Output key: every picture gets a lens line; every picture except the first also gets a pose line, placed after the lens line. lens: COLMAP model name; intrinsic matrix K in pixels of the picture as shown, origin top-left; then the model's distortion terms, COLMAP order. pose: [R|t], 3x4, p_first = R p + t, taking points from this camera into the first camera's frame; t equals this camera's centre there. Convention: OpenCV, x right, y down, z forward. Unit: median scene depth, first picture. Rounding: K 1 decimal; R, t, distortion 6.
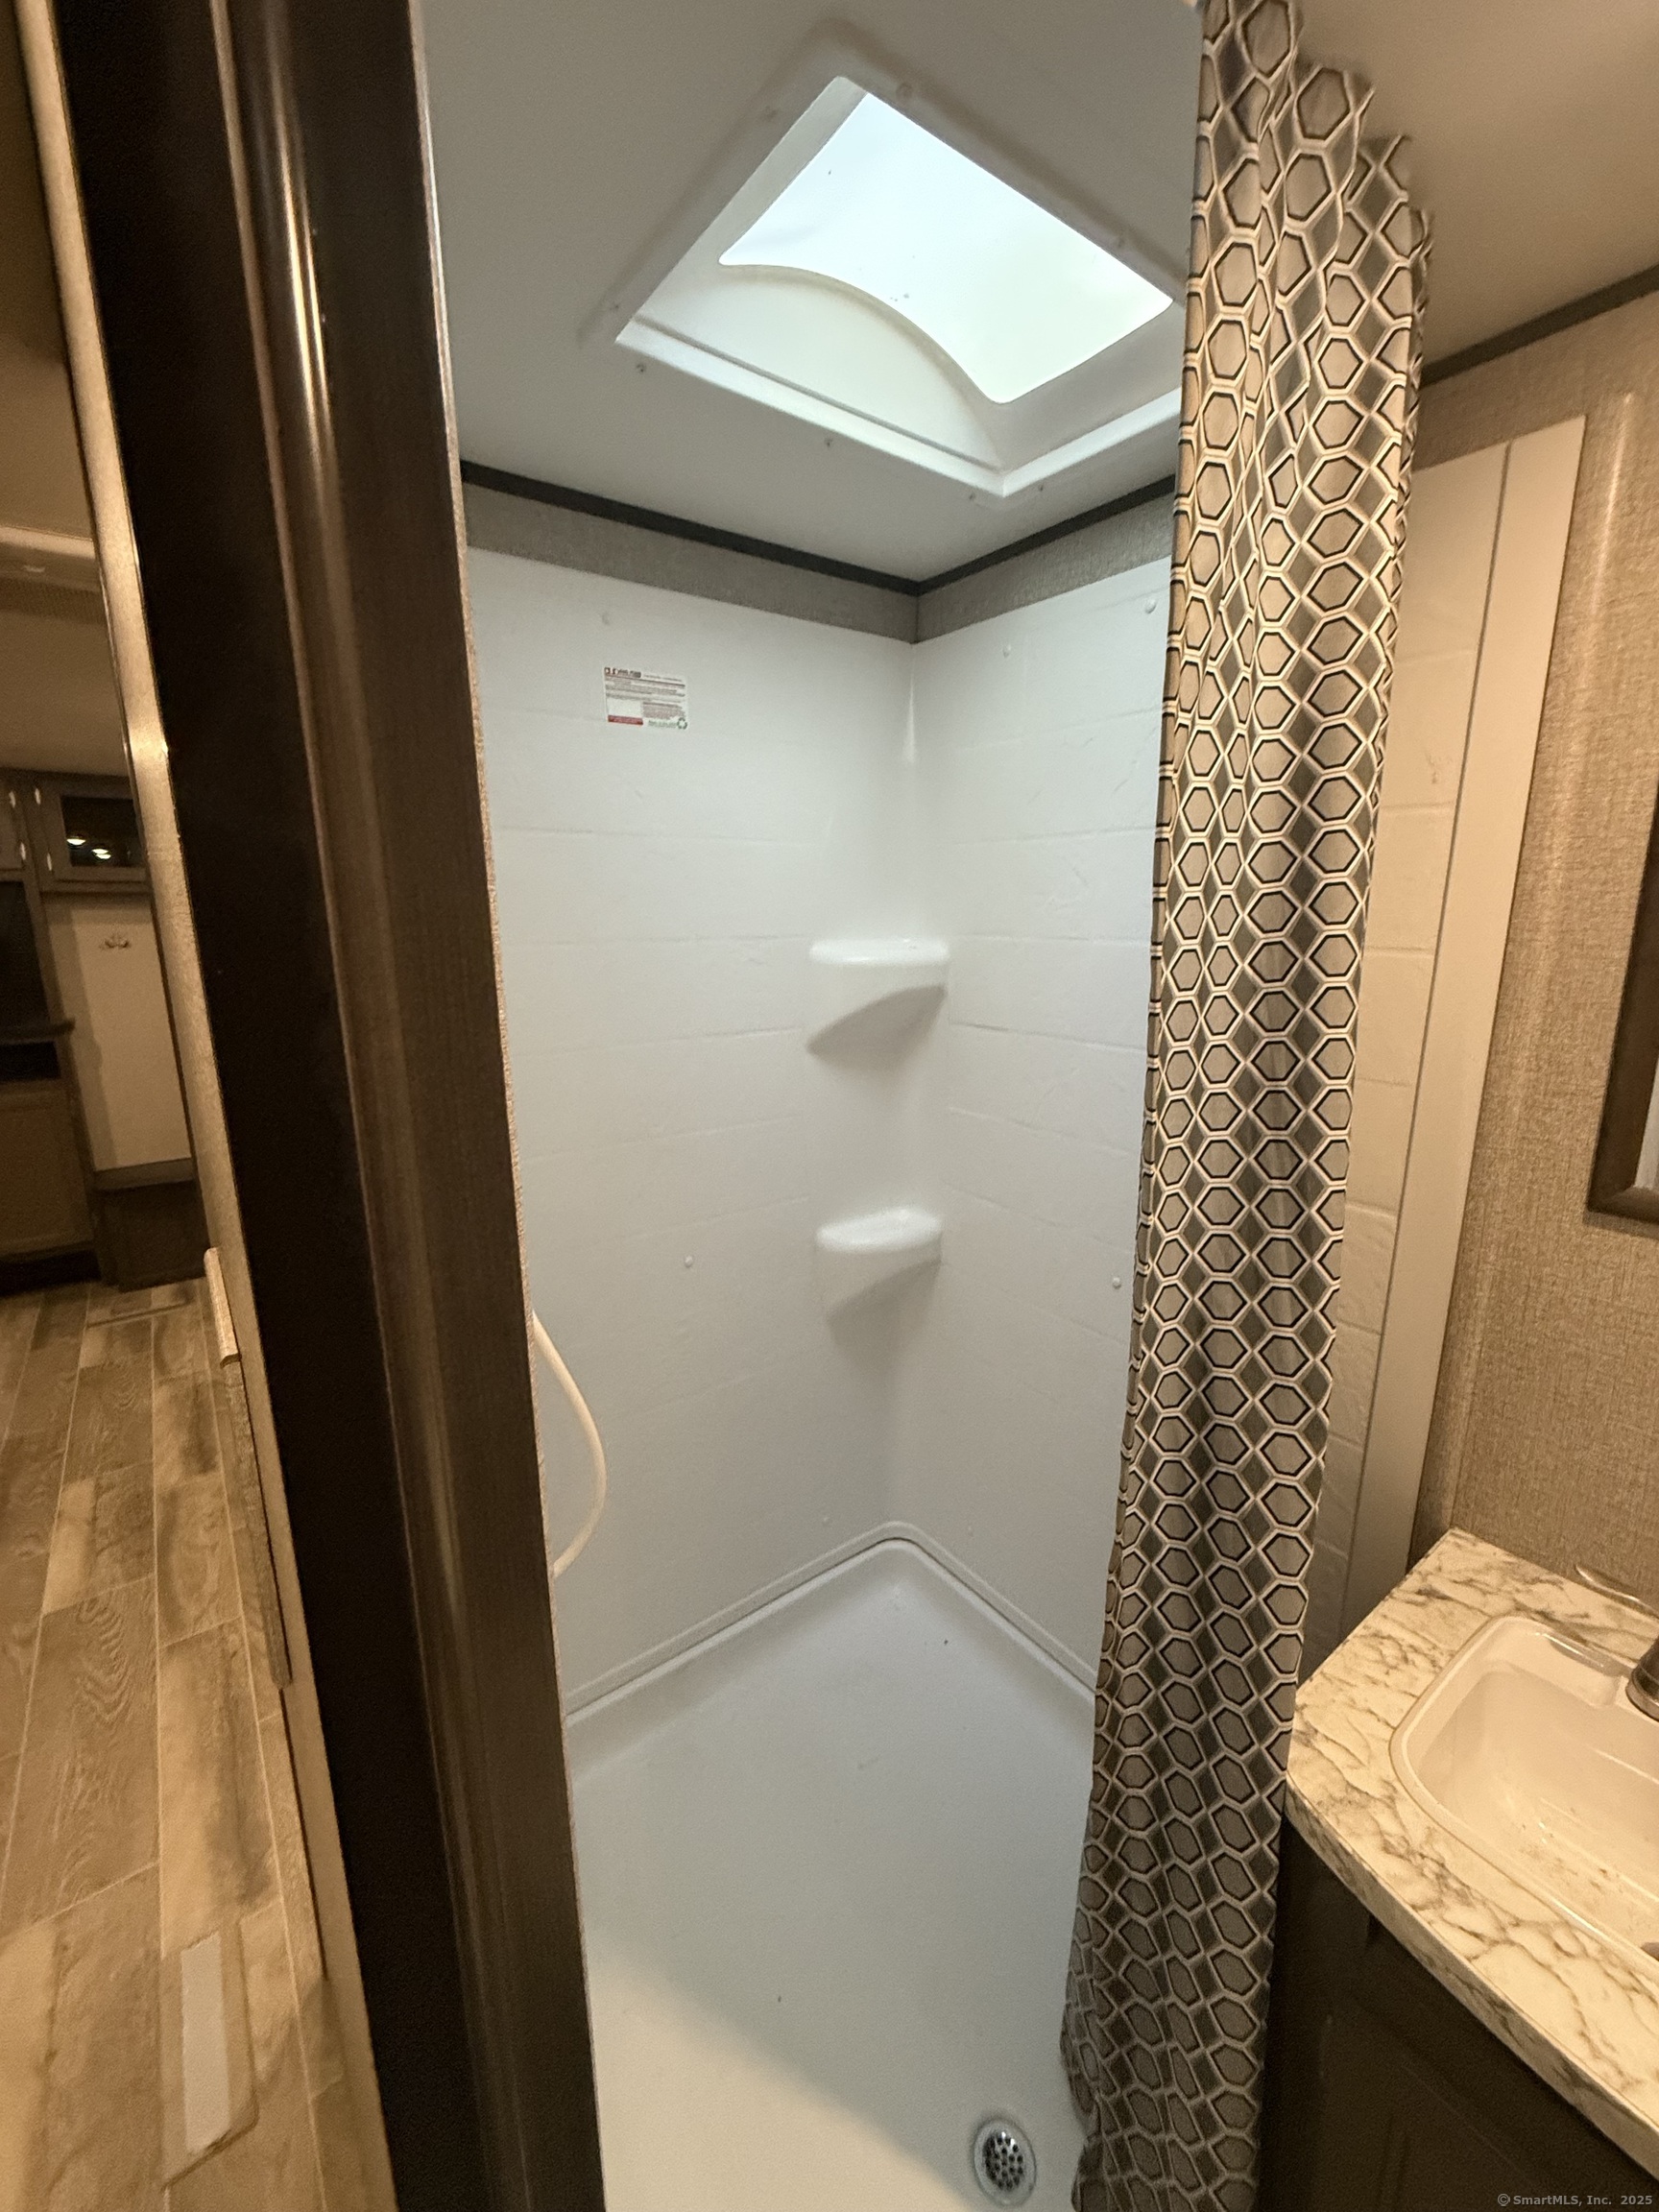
lens RADIAL K [[882.2, 0, 826.0], [0, 882.2, 1098.6], [0, 0, 1]] dist [0.000238, -0.000067]
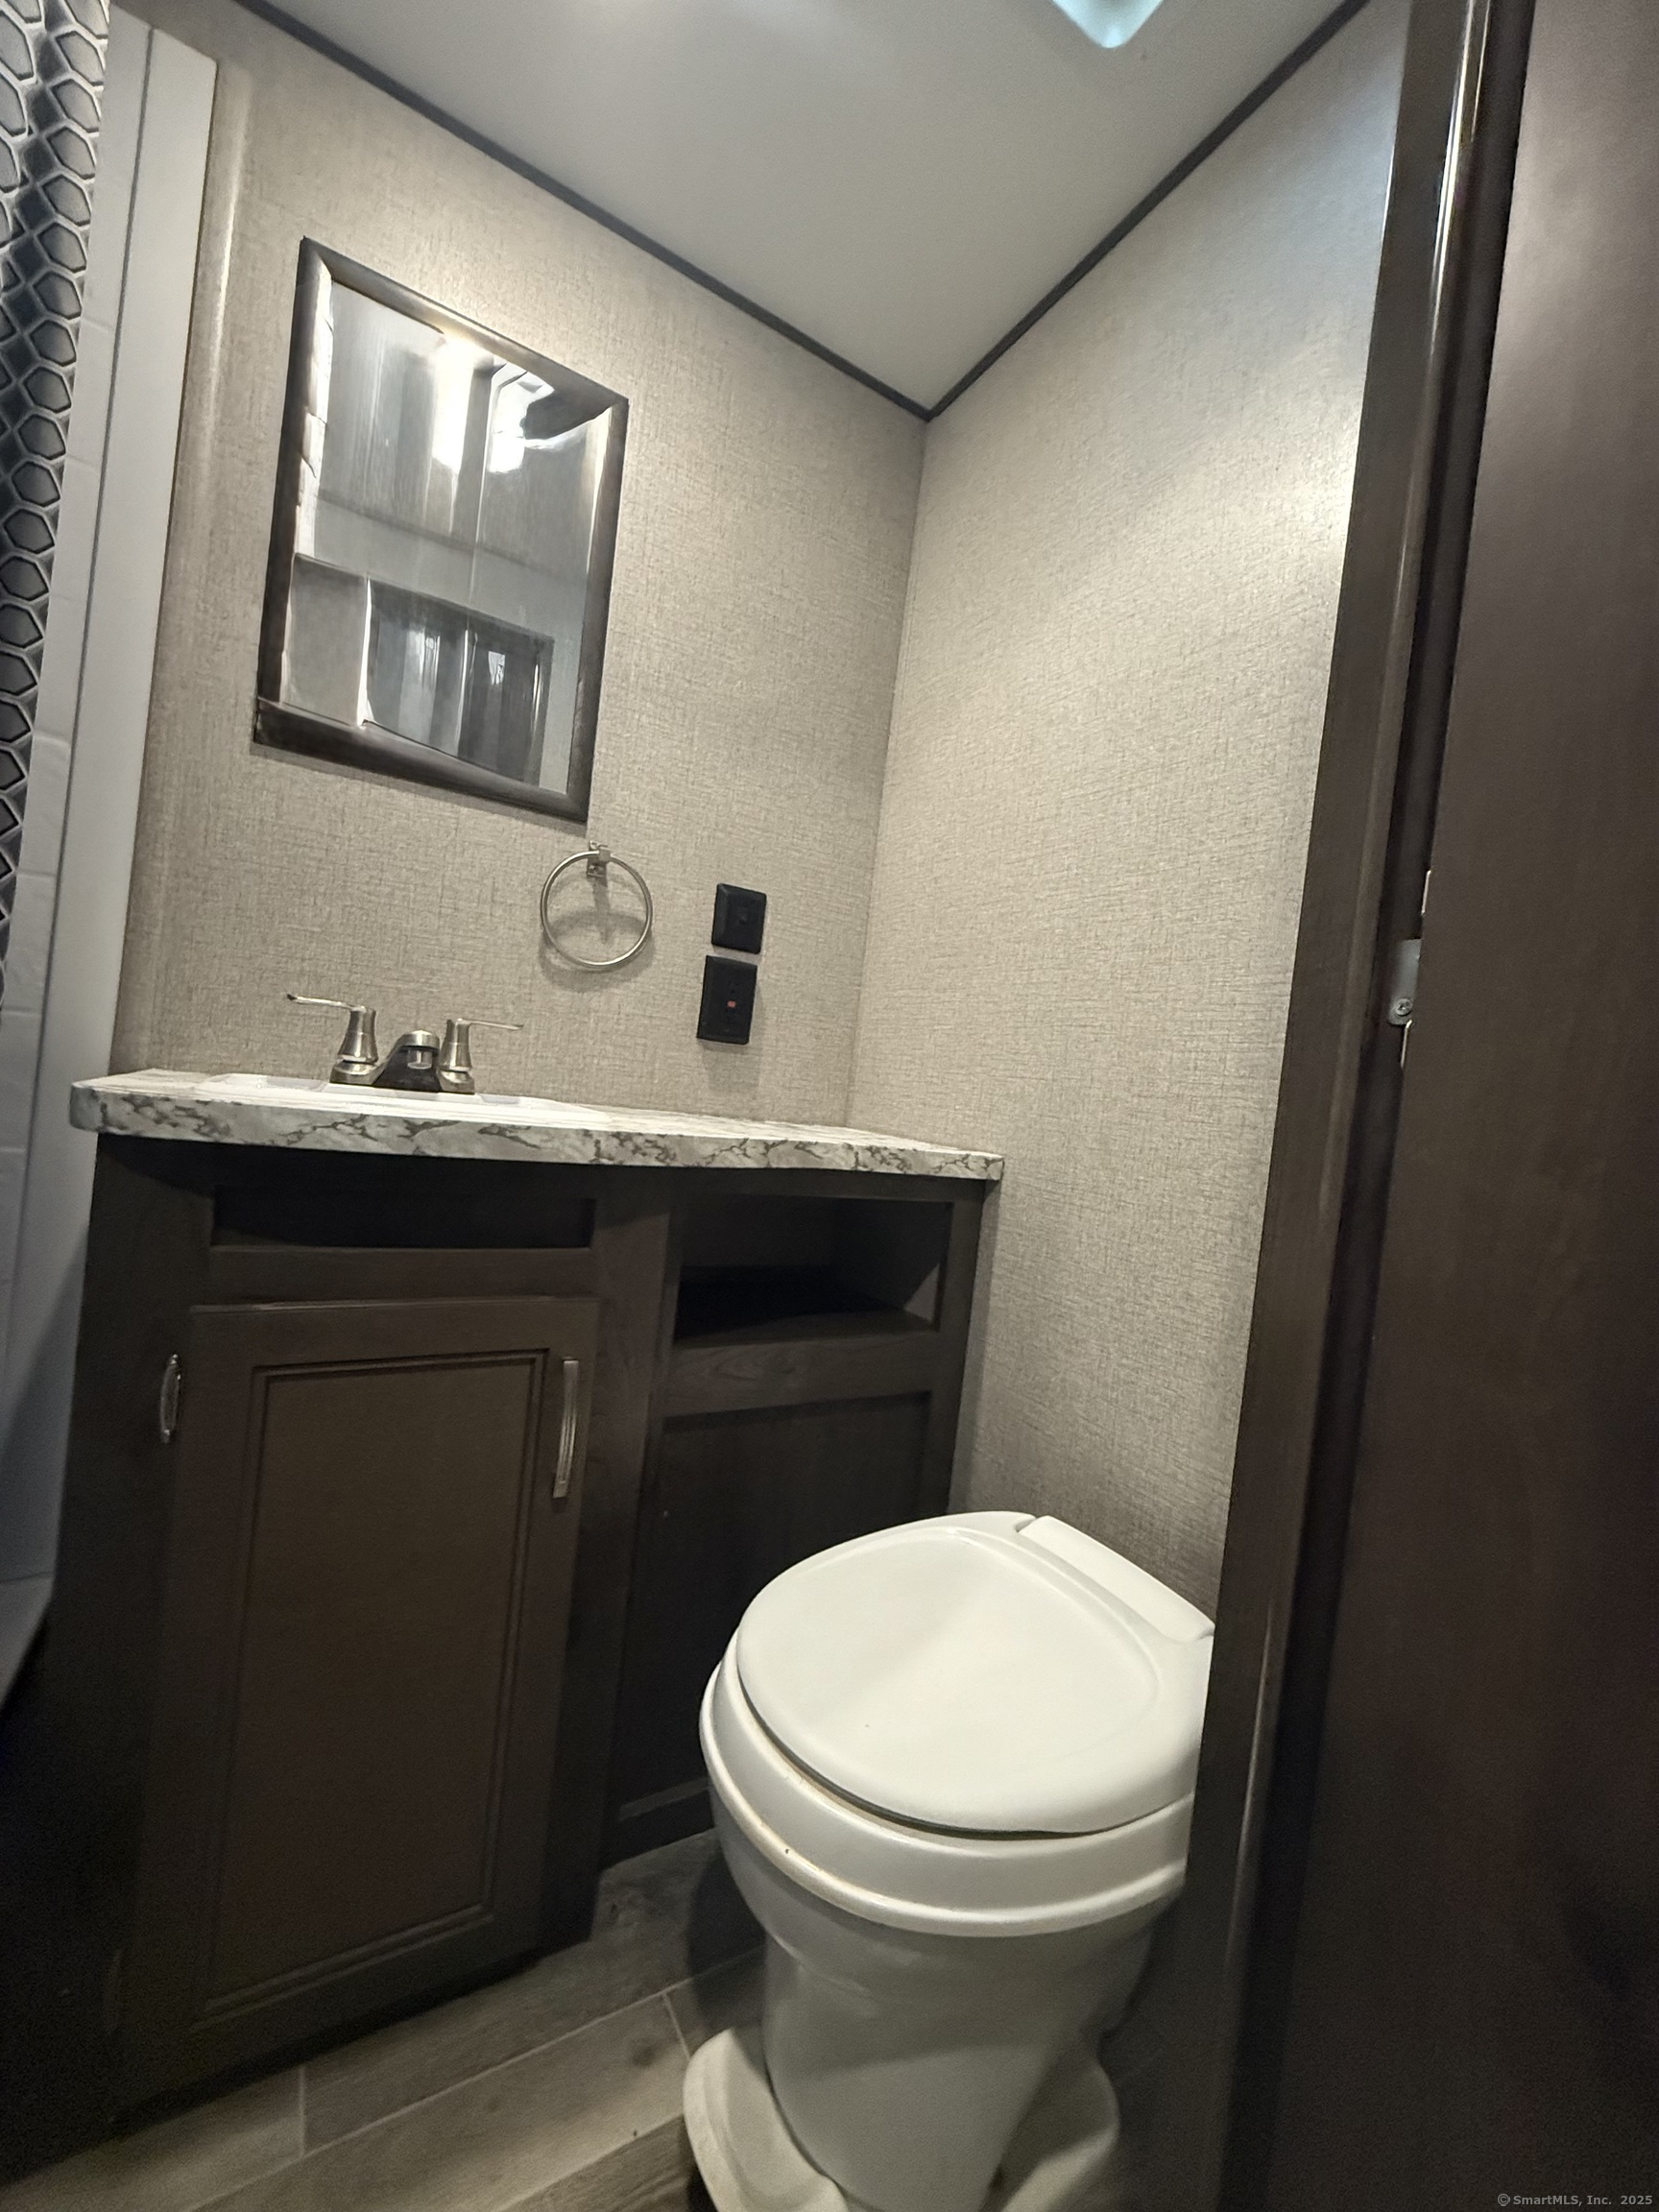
lens RADIAL K [[882.2, 0, 834.6], [0, 882.2, 1096.9], [0, 0, 1]] dist [0.000238, -0.000067]
pose [[0.103578, 0.003948, 0.994613, -0.272248], [0.096638, 0.995221, -0.014014, 0.775091], [-0.989915, 0.097569, 0.102702, 0.156308]]
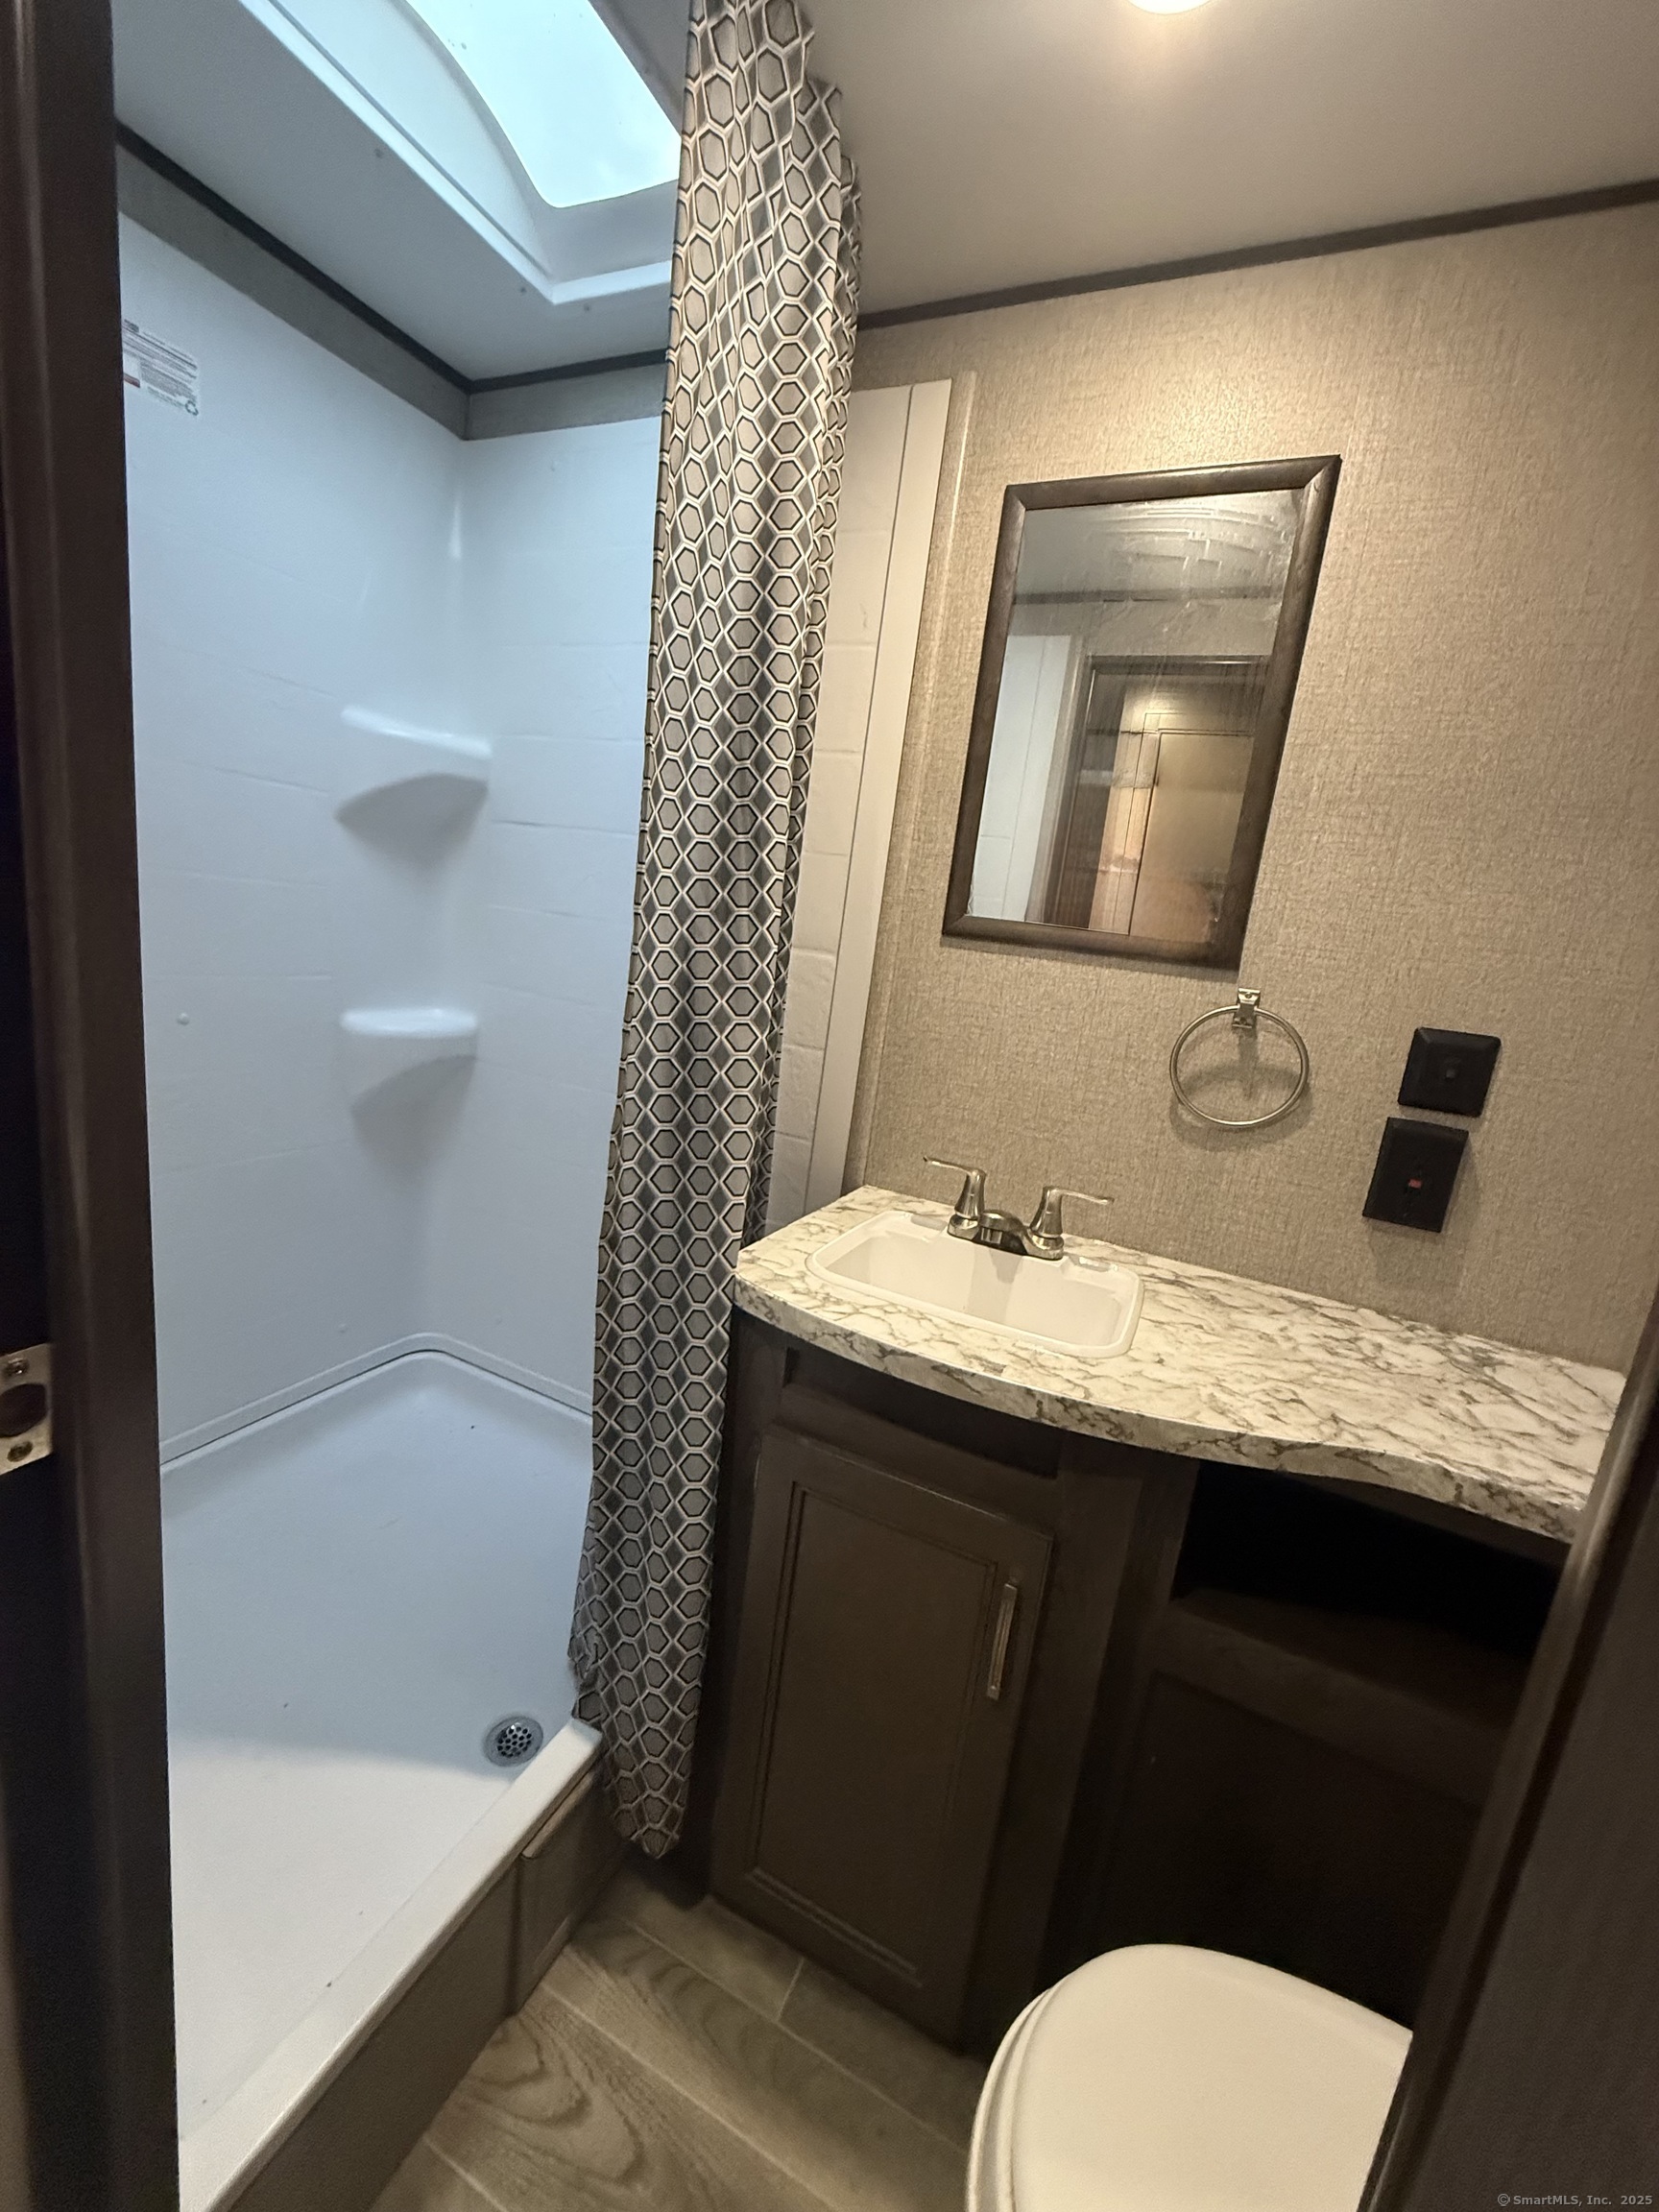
lens RADIAL K [[882.2, 0, 825.1], [0, 882.2, 1102.1], [0, 0, 1]] dist [0.000238, -0.000067]
pose [[0.877287, 0.020416, 0.479532, -0.015126], [-0.028603, 0.999543, 0.009772, 0.438867], [-0.479114, -0.022289, 0.877470, -0.232900]]
